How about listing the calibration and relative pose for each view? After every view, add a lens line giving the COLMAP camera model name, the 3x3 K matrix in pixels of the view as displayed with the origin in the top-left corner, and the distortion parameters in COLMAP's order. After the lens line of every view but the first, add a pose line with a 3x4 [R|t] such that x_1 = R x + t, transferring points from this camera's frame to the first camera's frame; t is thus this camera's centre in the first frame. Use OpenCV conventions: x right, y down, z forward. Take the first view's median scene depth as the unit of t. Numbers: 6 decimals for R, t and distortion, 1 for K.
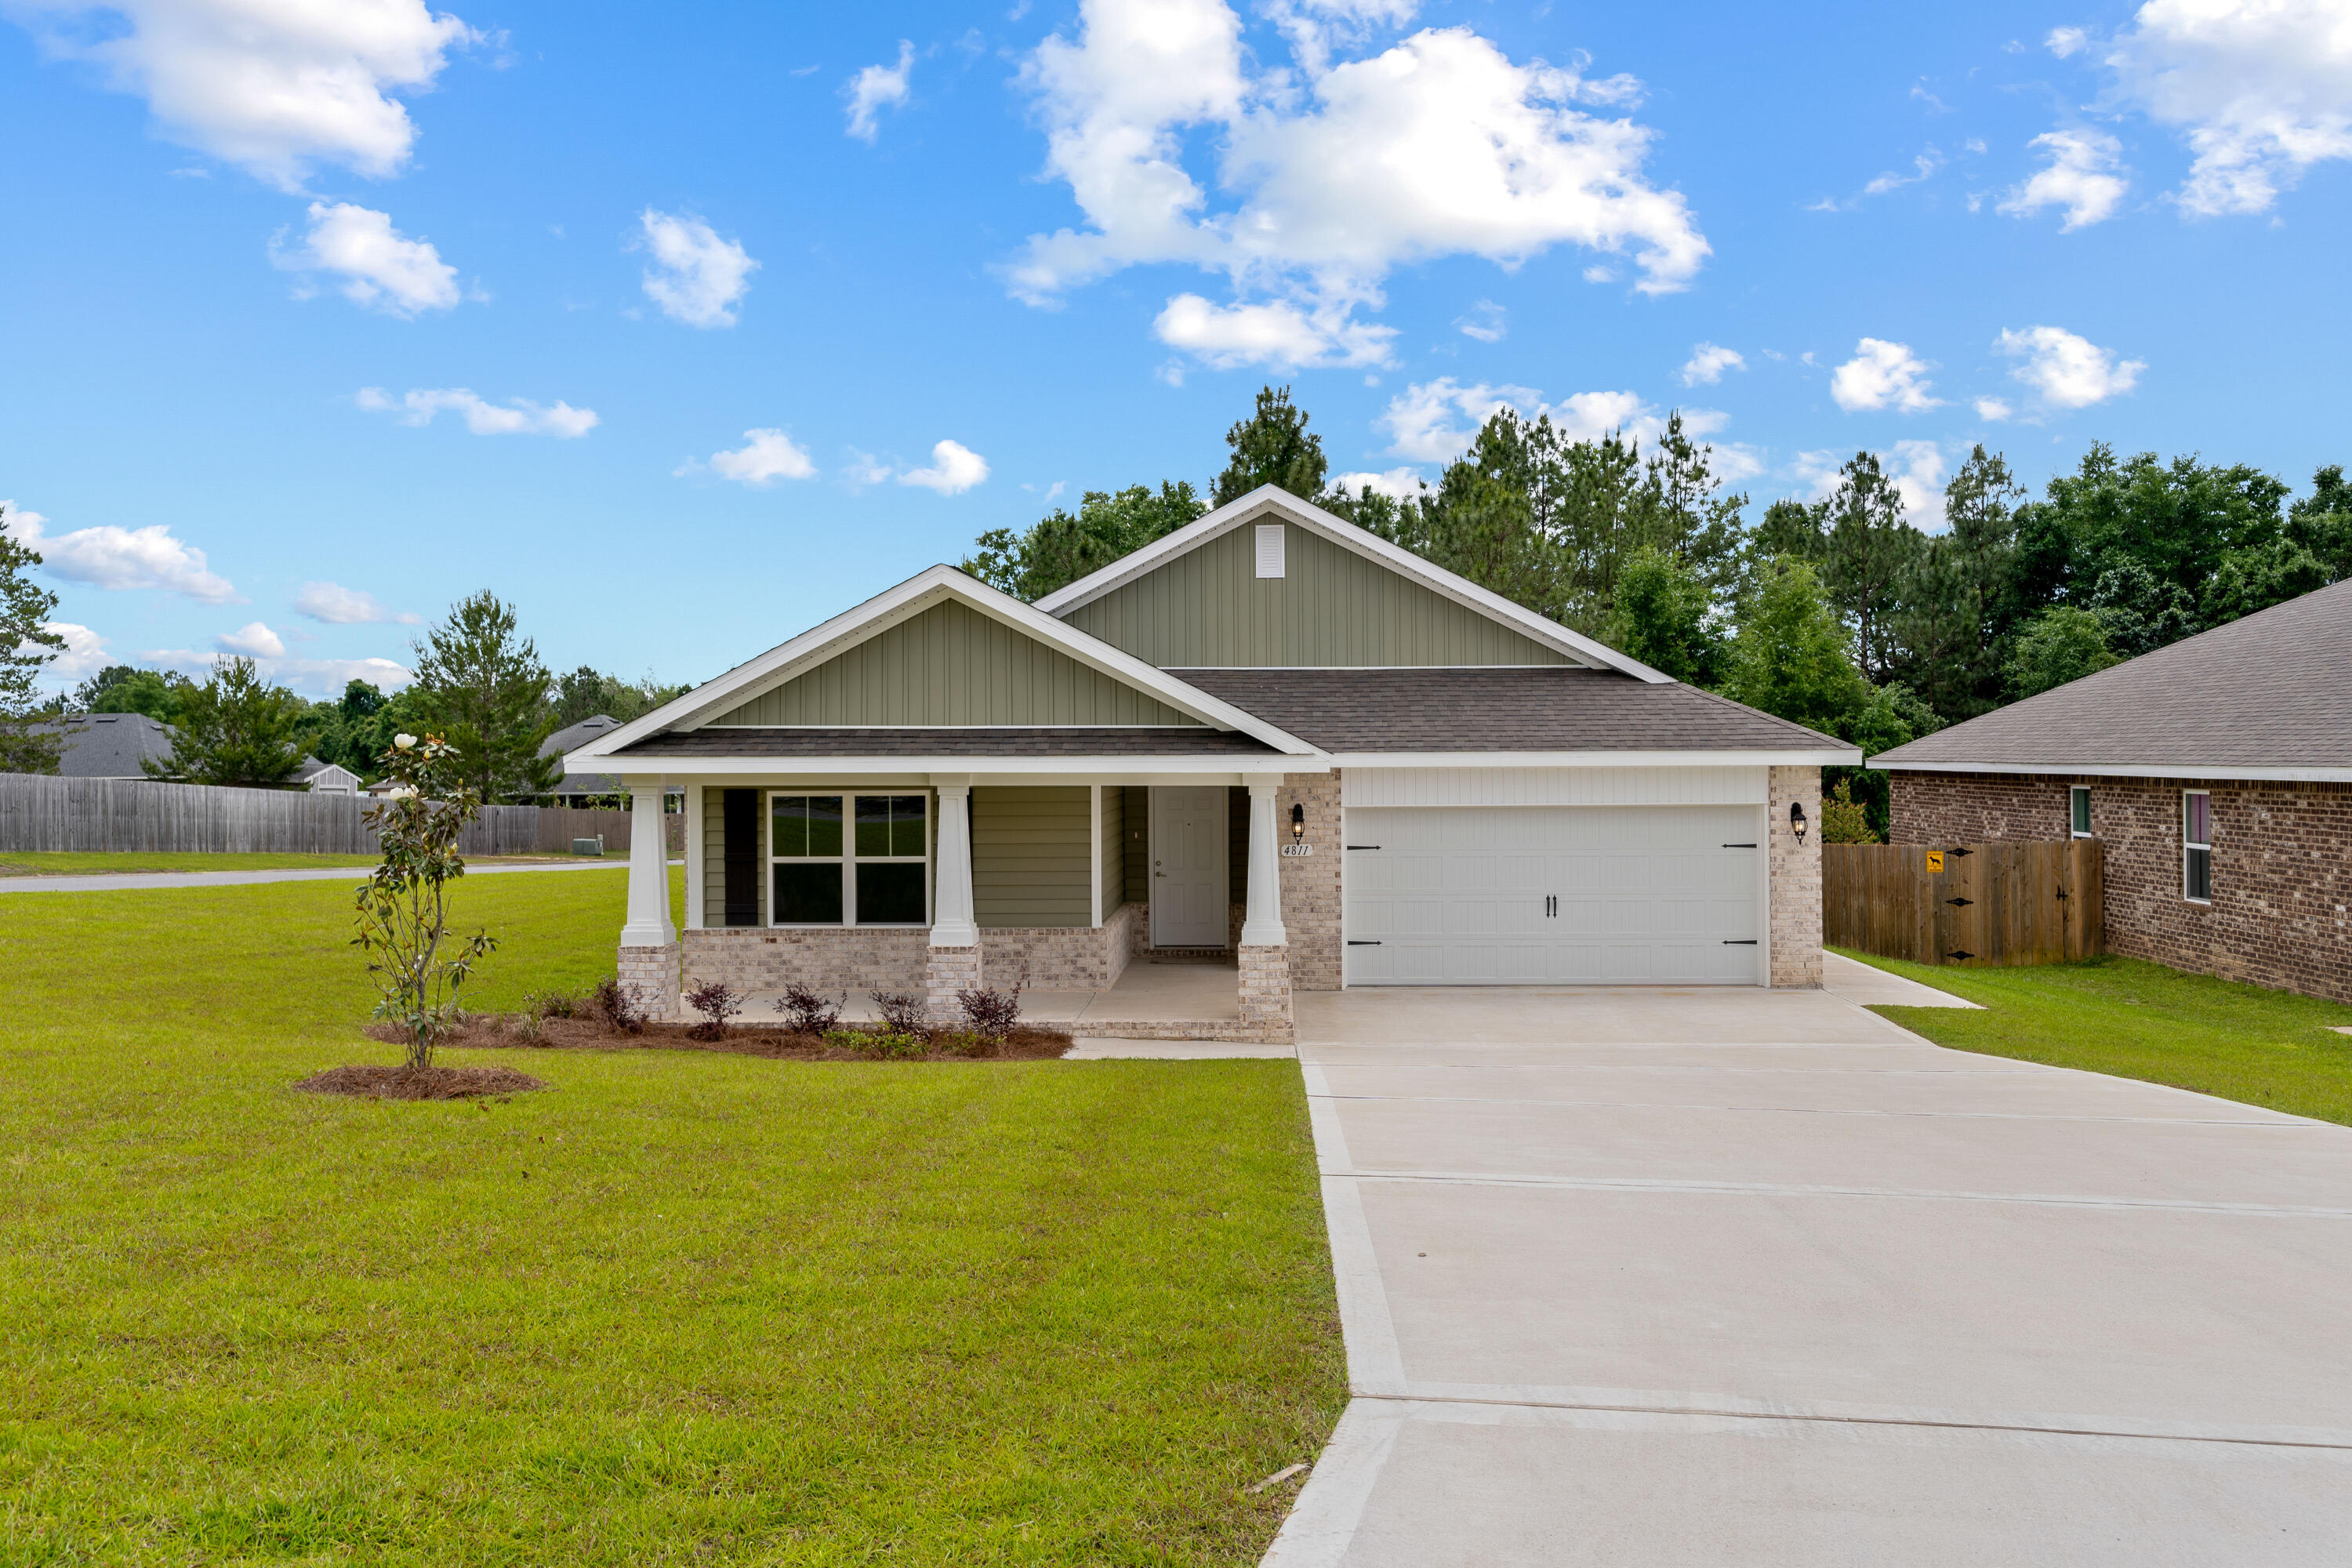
lens RADIAL K [[1930.2, 0, 1176.0], [0, 1930.2, 784.0], [0, 0, 1]] dist [-0.000634, -0.002525]
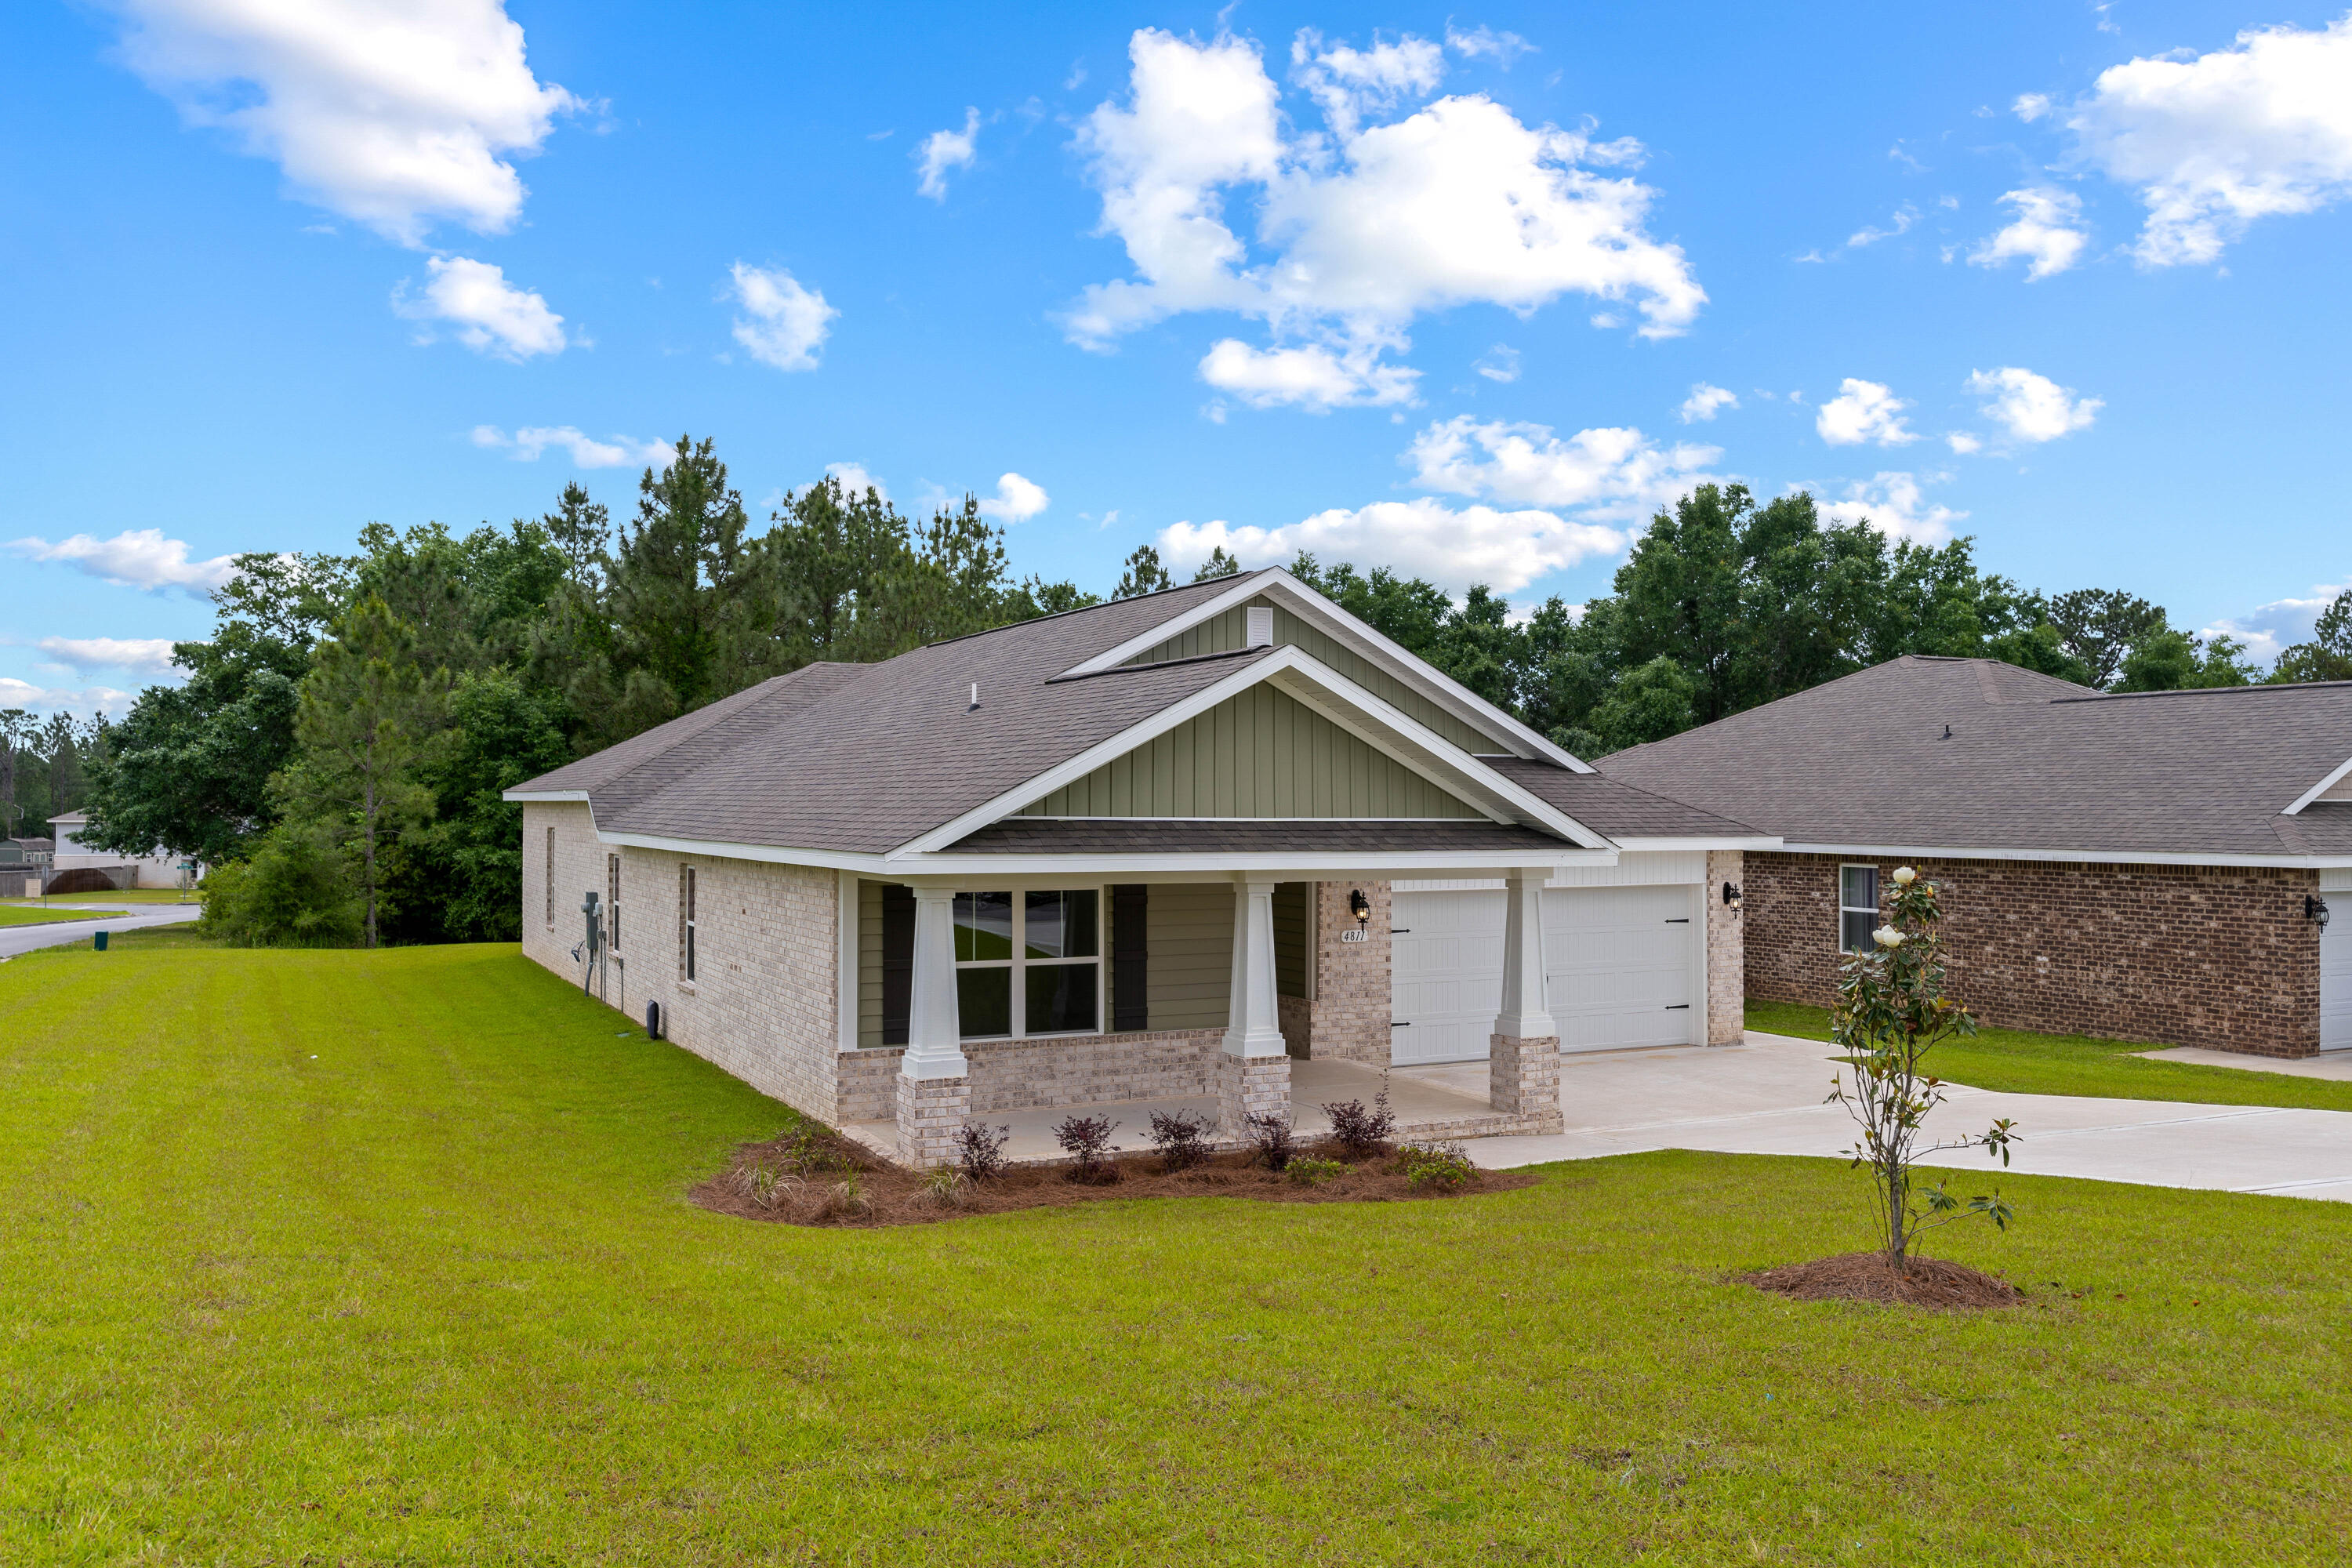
lens RADIAL K [[1846.0, 0, 1180.2], [0, 1846.0, 817.8], [0, 0, 1]] dist [-0.000336, -0.001022]
pose [[0.872296, 0.003450, 0.488967, -0.518111], [0.001074, 0.999959, -0.008971, -0.019894], [-0.488978, 0.008351, 0.872256, 0.219062]]
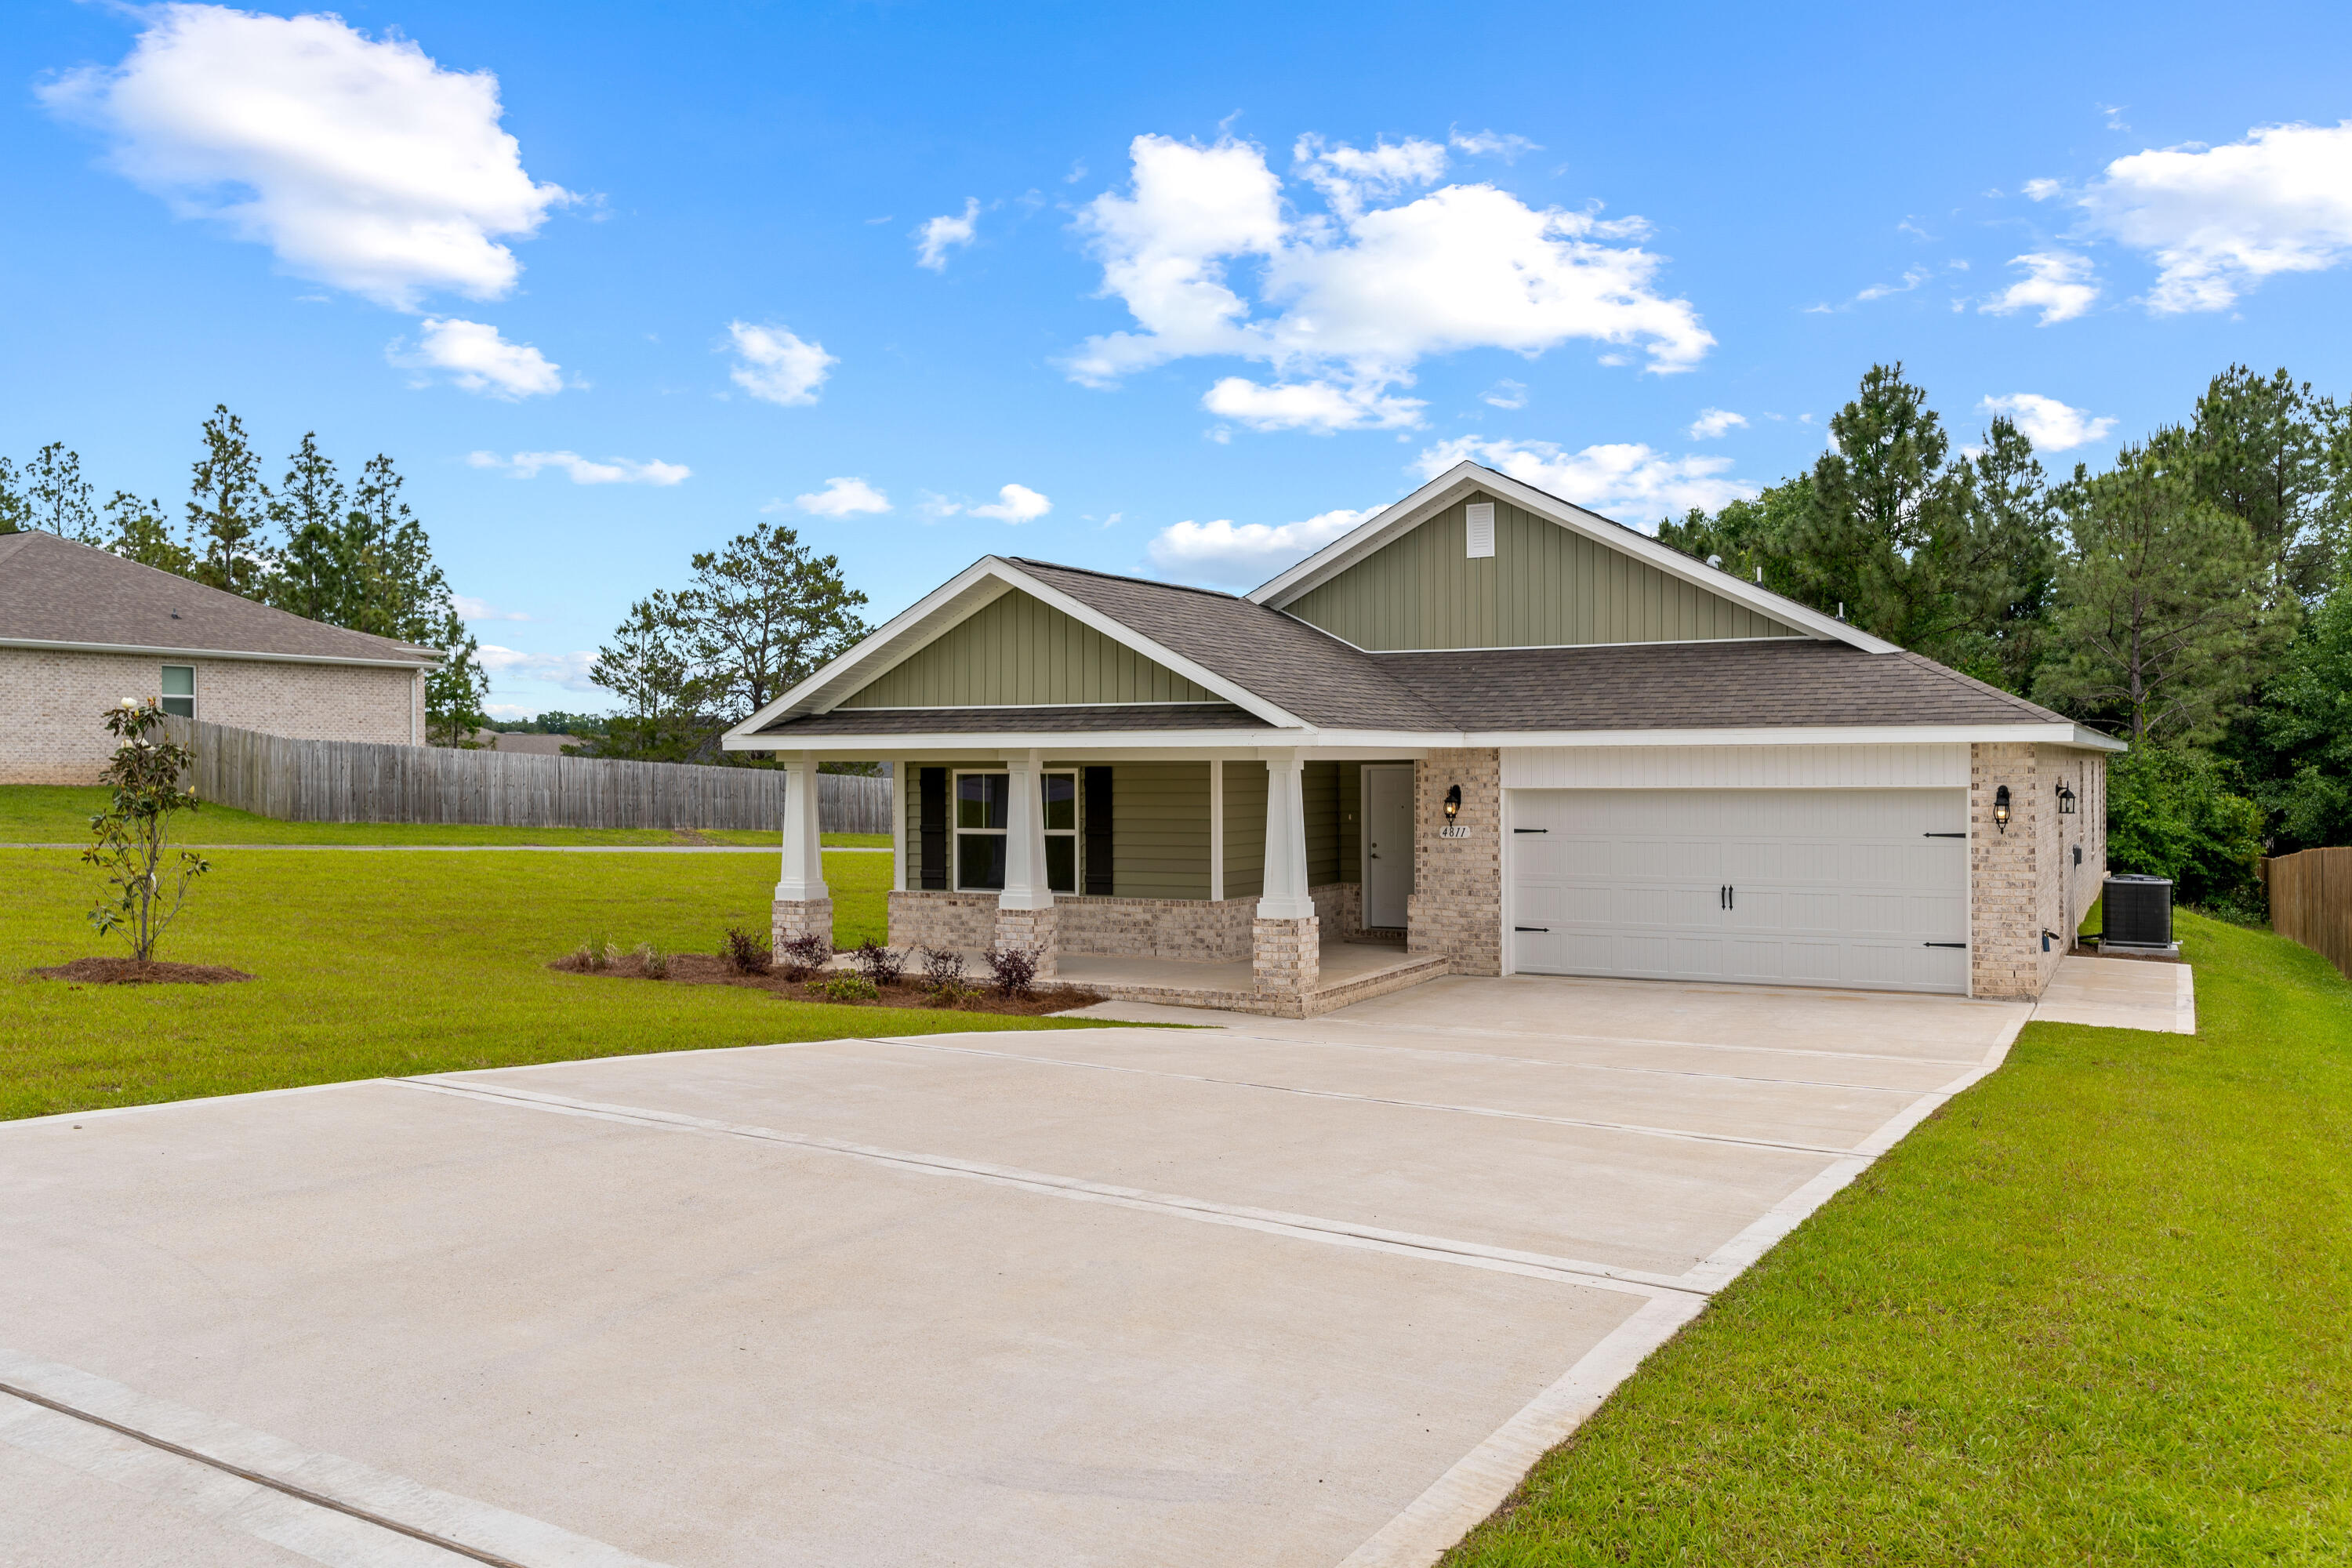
lens RADIAL K [[1839.3, 0, 1176.0], [0, 1839.3, 784.0], [0, 0, 1]] dist [-0.001875, 0.001673]
pose [[0.899996, 0.004676, -0.435872, 0.365238], [-0.006801, 0.999971, -0.003316, 0.014859], [0.435844, 0.005949, 0.900003, 0.100305]]
